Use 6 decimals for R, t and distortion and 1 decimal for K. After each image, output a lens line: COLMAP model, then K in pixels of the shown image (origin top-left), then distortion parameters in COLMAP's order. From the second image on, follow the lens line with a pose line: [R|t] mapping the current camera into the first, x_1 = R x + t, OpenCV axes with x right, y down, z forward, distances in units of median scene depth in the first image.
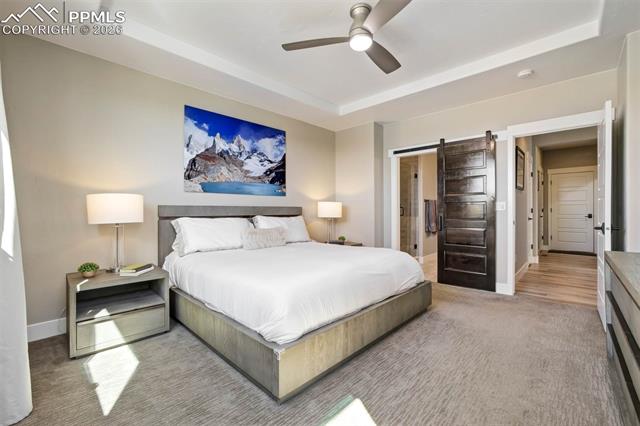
lens RADIAL K [[279.3, 0, 318.8], [0, 279.3, 211.4], [0, 0, 1]] dist [-0.000060, 0.000150]
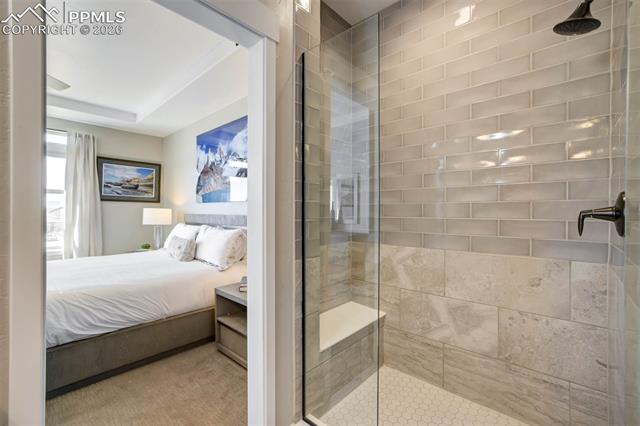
lens RADIAL K [[279.3, 0, 318.8], [0, 279.3, 211.4], [0, 0, 1]] dist [-0.000060, 0.000150]
pose [[0.041095, -0.000529, -0.999155, 0.712948], [-0.001025, 0.999999, -0.000572, -0.027410], [0.999155, 0.001048, 0.041094, 1.288443]]
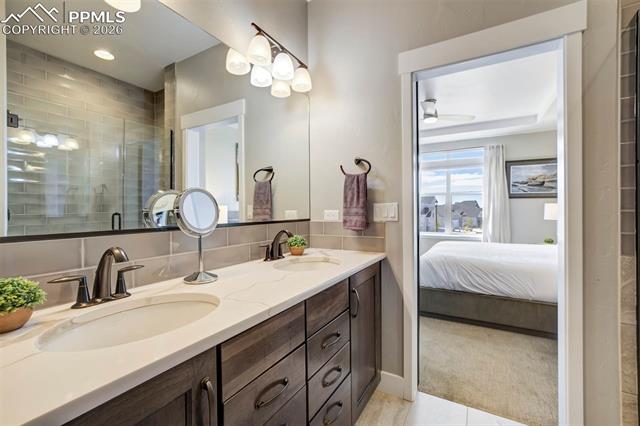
lens RADIAL K [[279.3, 0, 318.8], [0, 279.3, 211.4], [0, 0, 1]] dist [-0.000060, 0.000150]
pose [[-0.965811, 0.005028, -0.259200, 0.773462], [0.003762, 0.999978, 0.005382, -0.017135], [0.259222, 0.004223, -0.965809, 1.520336]]
